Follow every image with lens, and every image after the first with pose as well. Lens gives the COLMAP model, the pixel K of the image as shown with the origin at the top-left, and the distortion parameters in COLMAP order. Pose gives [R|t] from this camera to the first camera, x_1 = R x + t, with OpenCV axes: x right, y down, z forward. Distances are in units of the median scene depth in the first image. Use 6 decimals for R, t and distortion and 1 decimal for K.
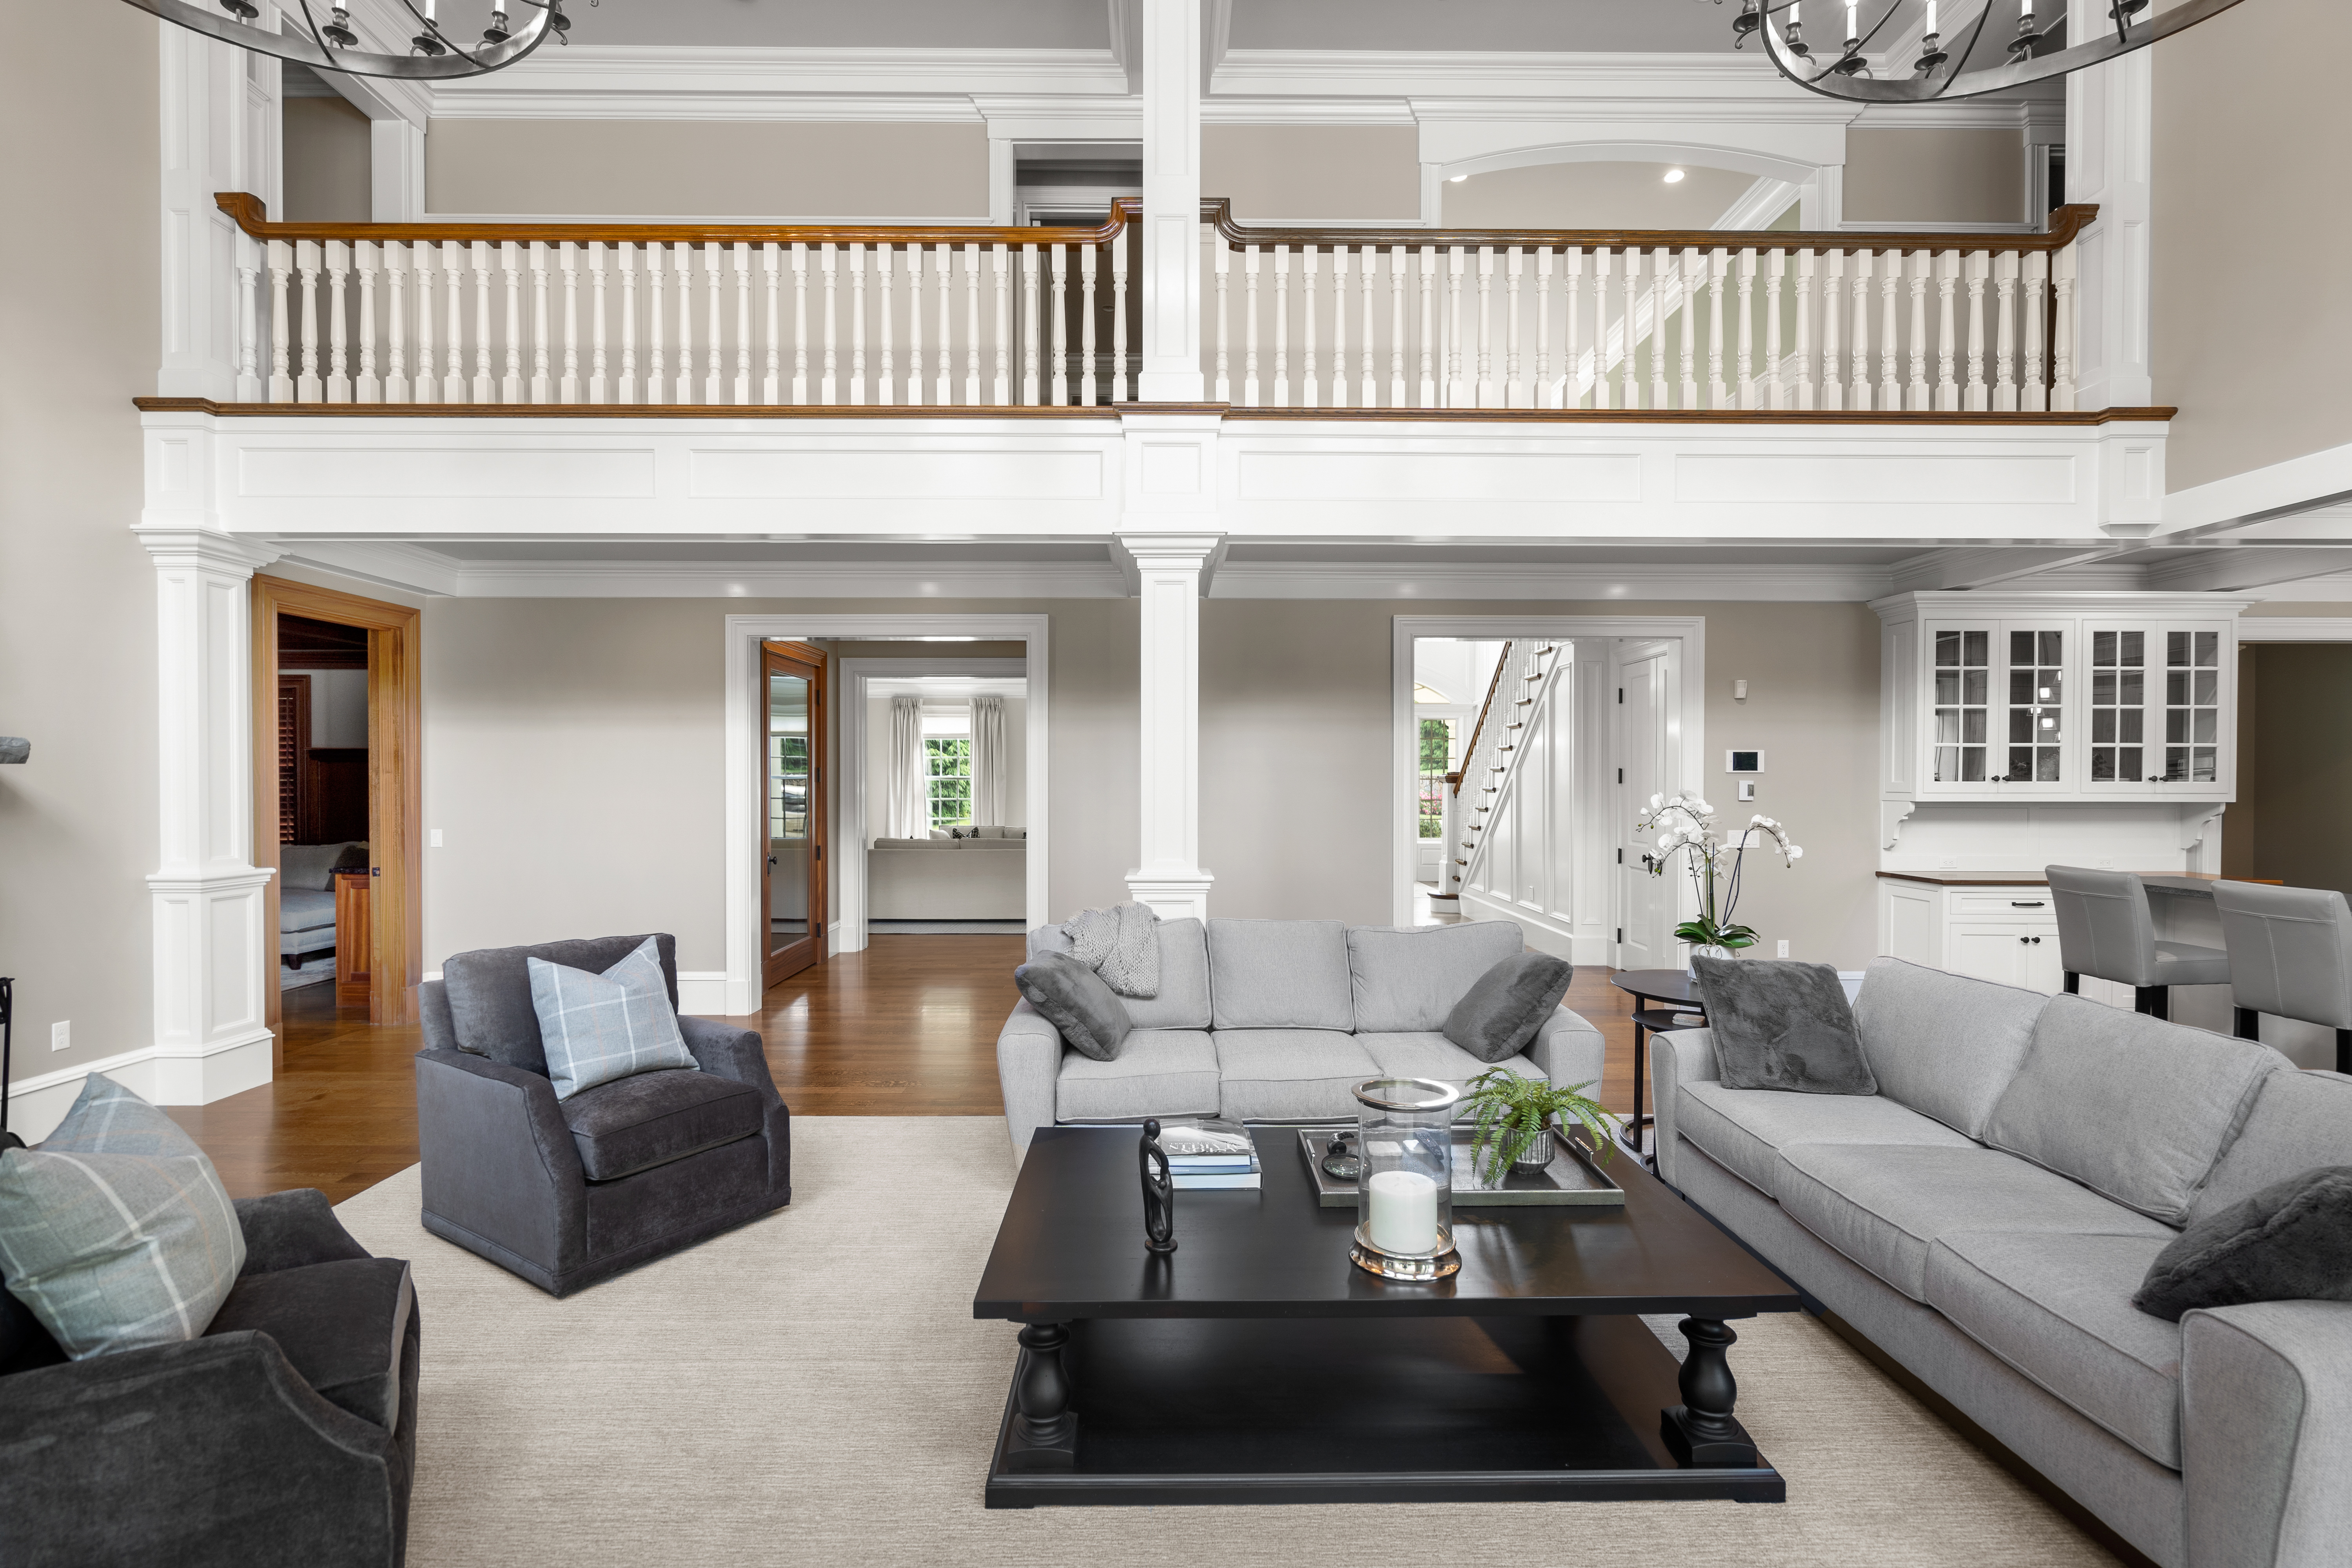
lens RADIAL K [[1078.8, 0, 1157.2], [0, 1078.8, 783.9], [0, 0, 1]] dist [-0.002095, 0.000734]
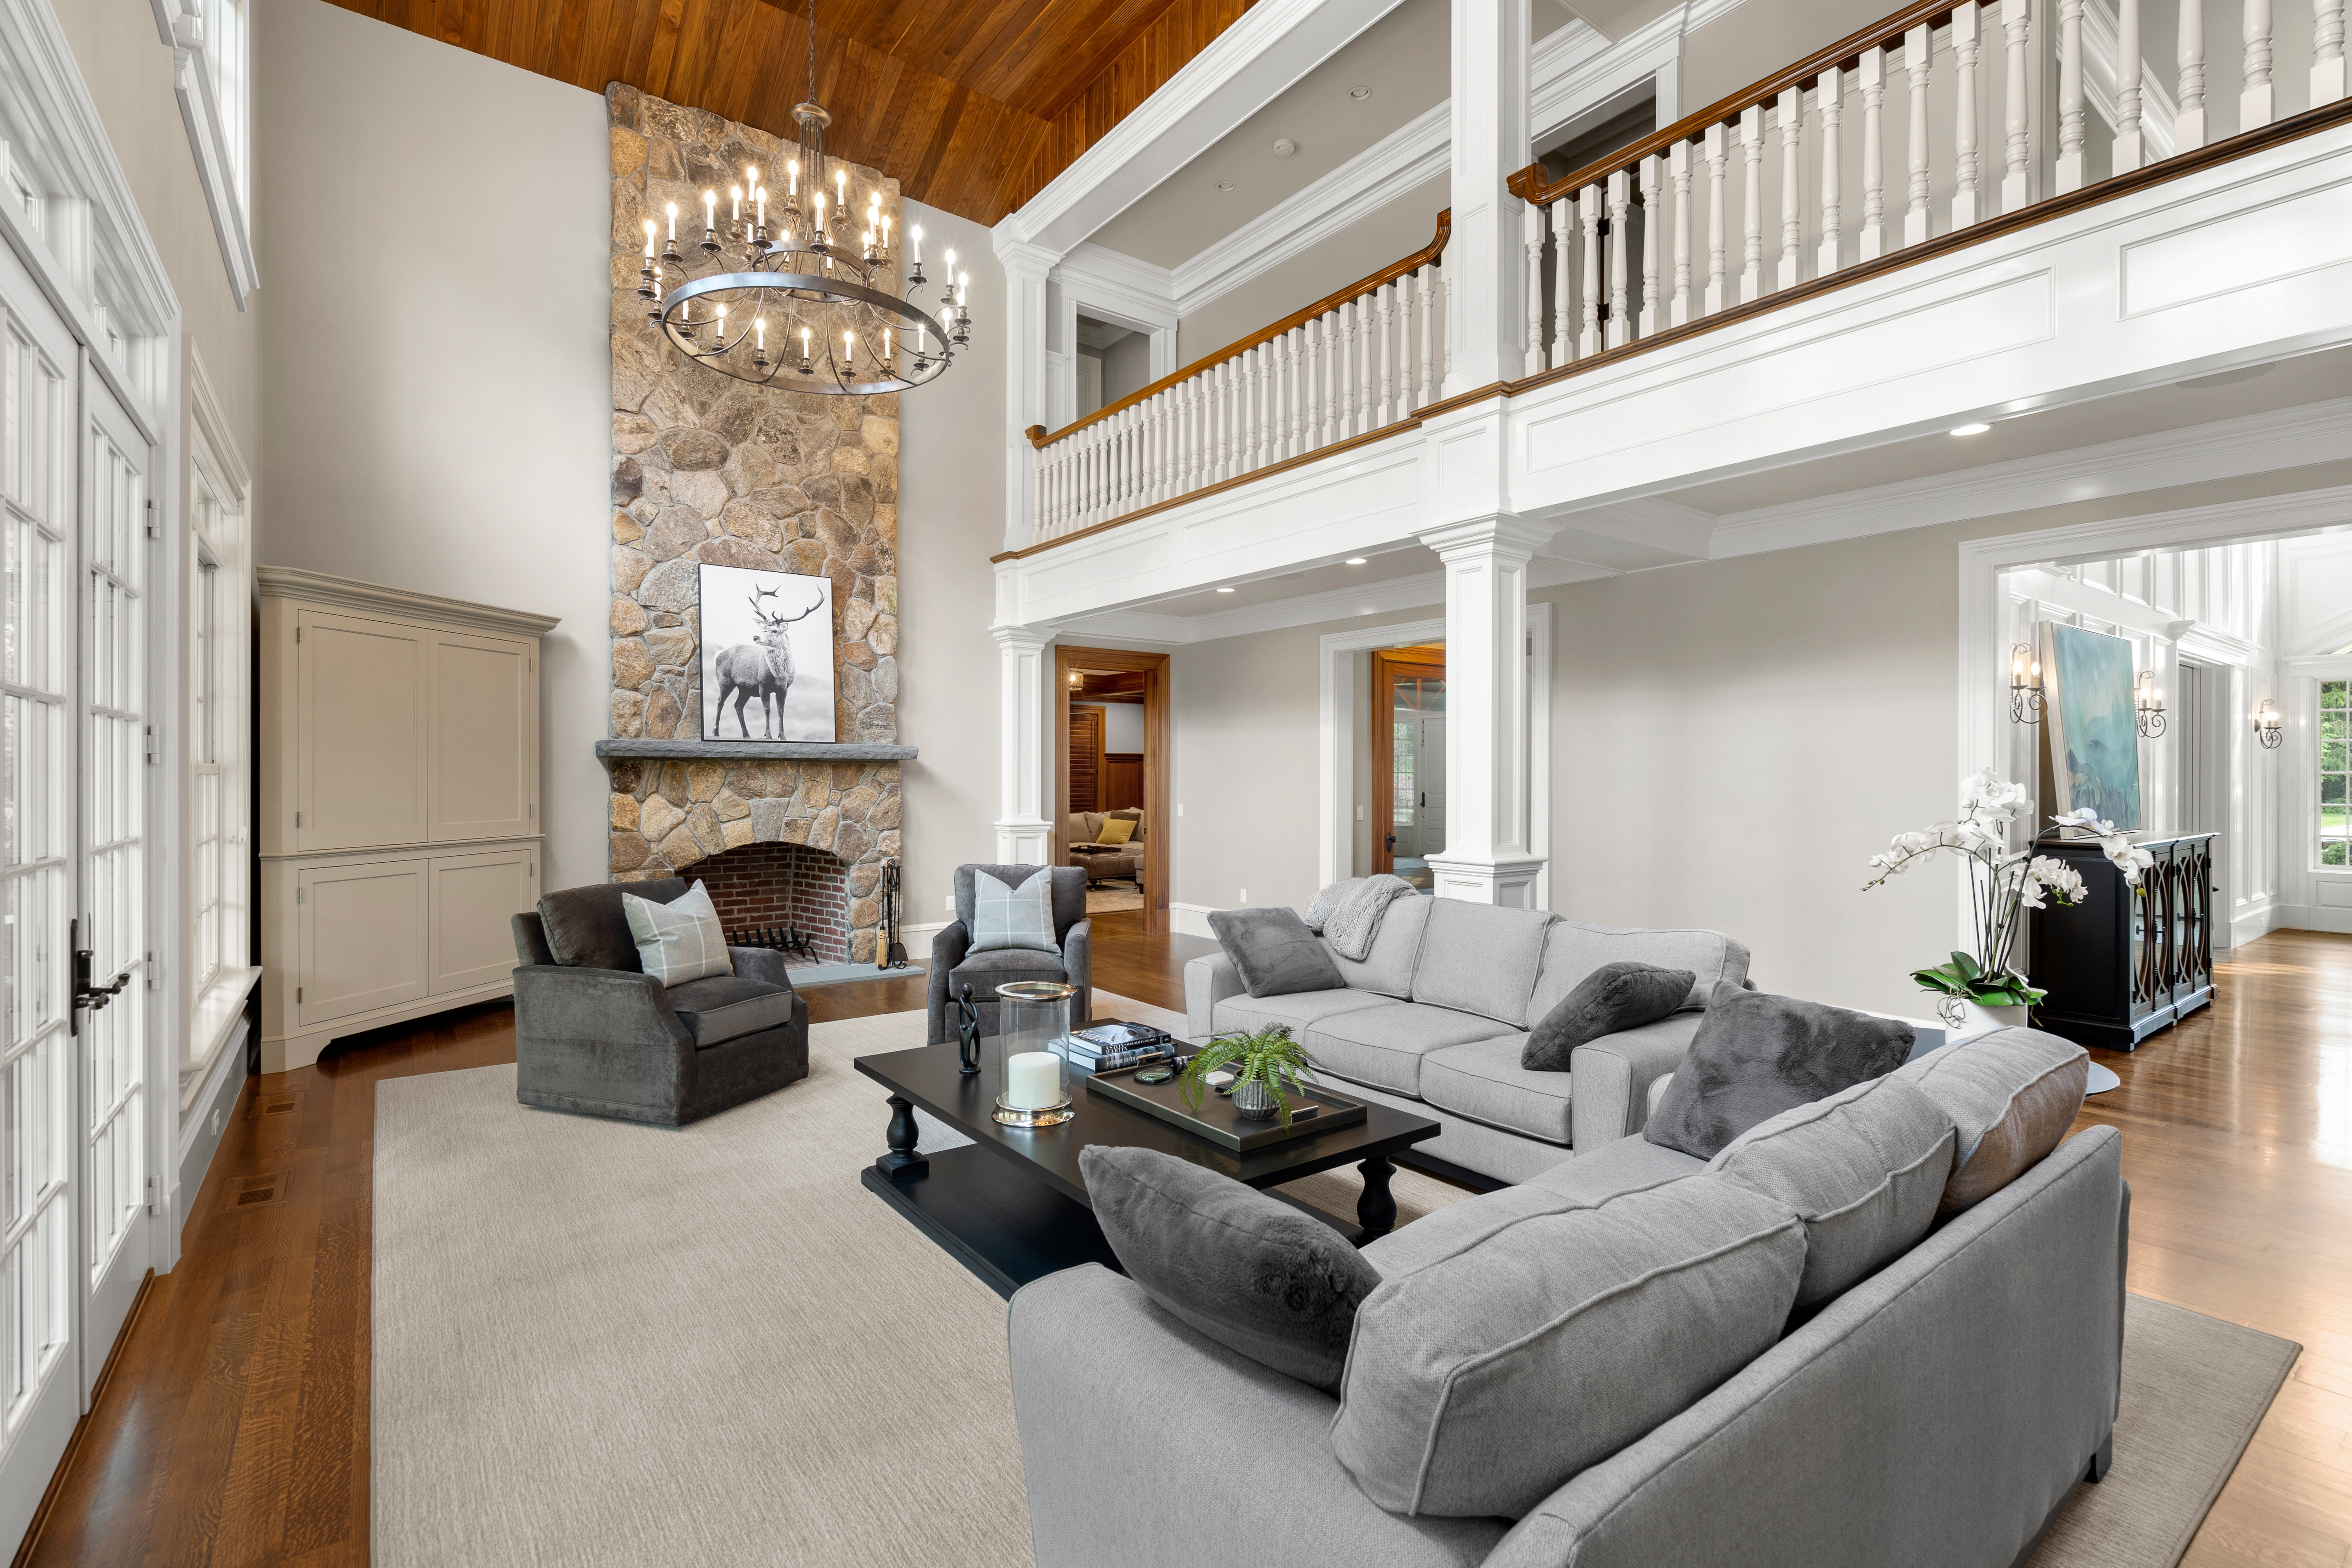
lens RADIAL K [[1078.8, 0, 1167.9], [0, 1078.8, 777.4], [0, 0, 1]] dist [-0.002095, 0.000734]
pose [[0.593790, 0.001679, -0.804618, 0.633860], [-0.007677, 0.999964, -0.003578, 0.014530], [0.804583, 0.008301, 0.593782, 0.157966]]
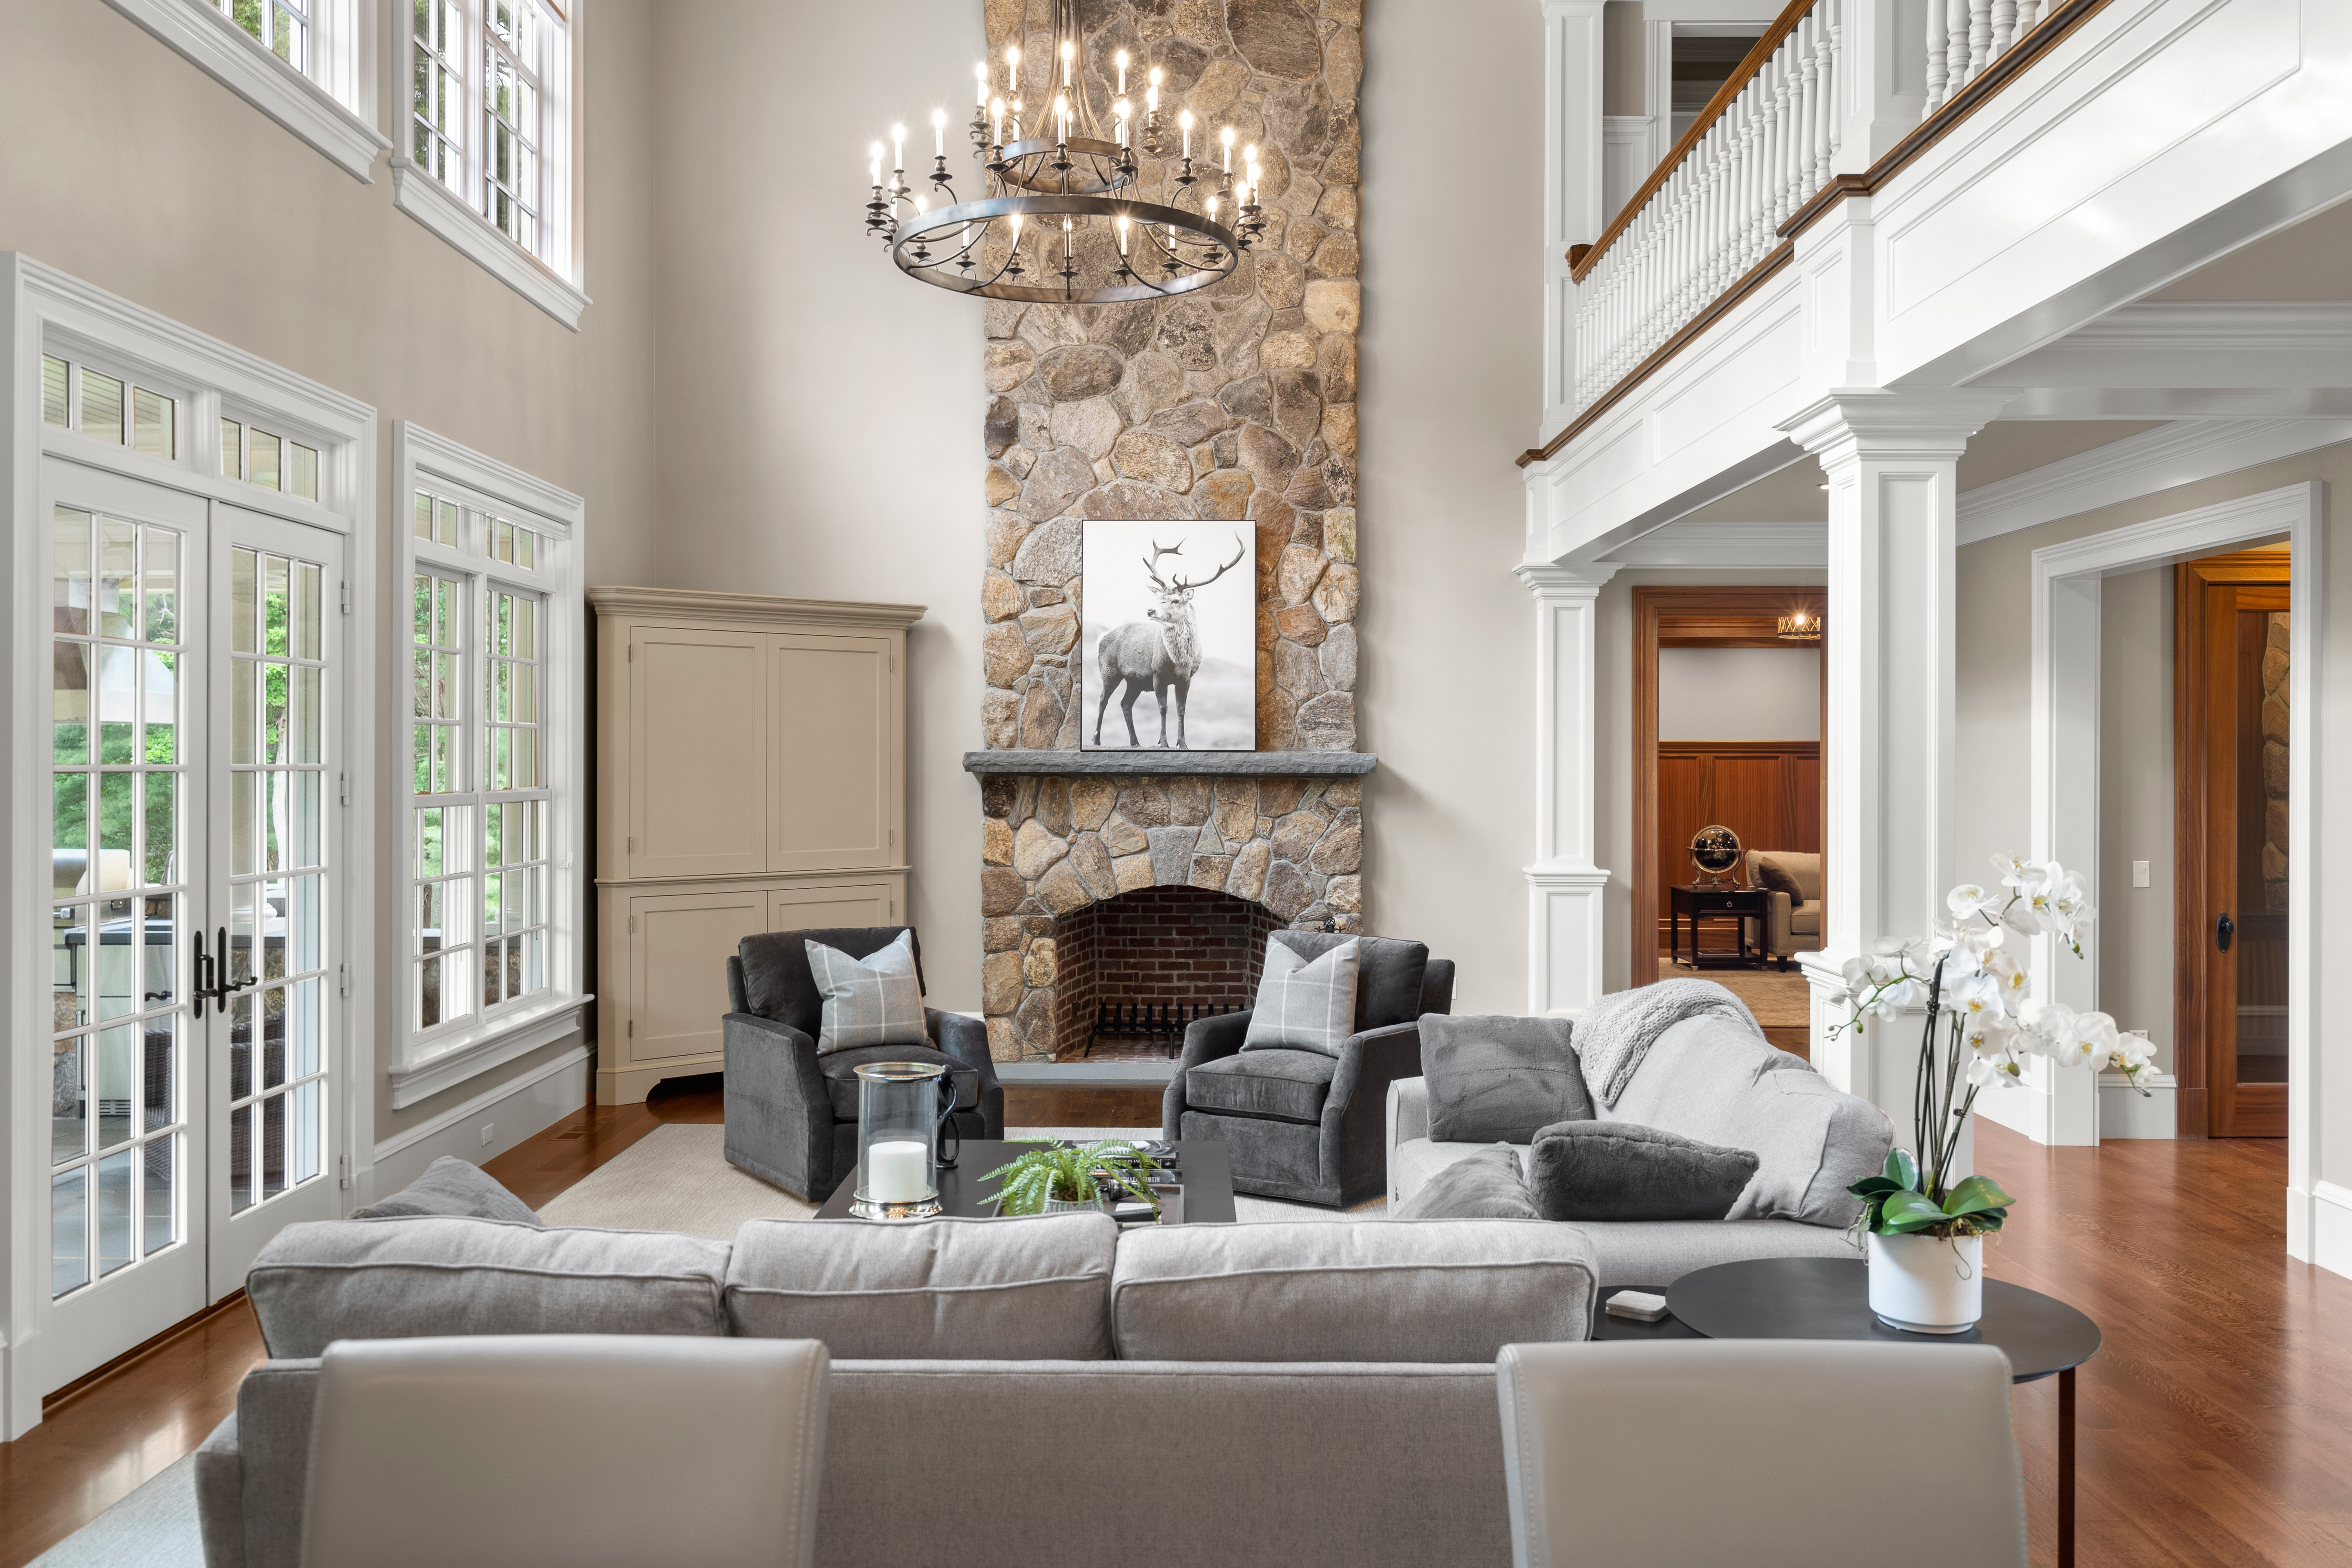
lens RADIAL K [[1918.0, 0, 1164.3], [0, 1918.0, 771.9], [0, 0, 1]] dist [-0.000142, -0.002625]
pose [[-0.008777, 0.004969, -0.999949, 1.056537], [-0.010008, 0.999937, 0.005056, -0.022672], [0.999911, 0.010052, -0.008727, 0.594456]]
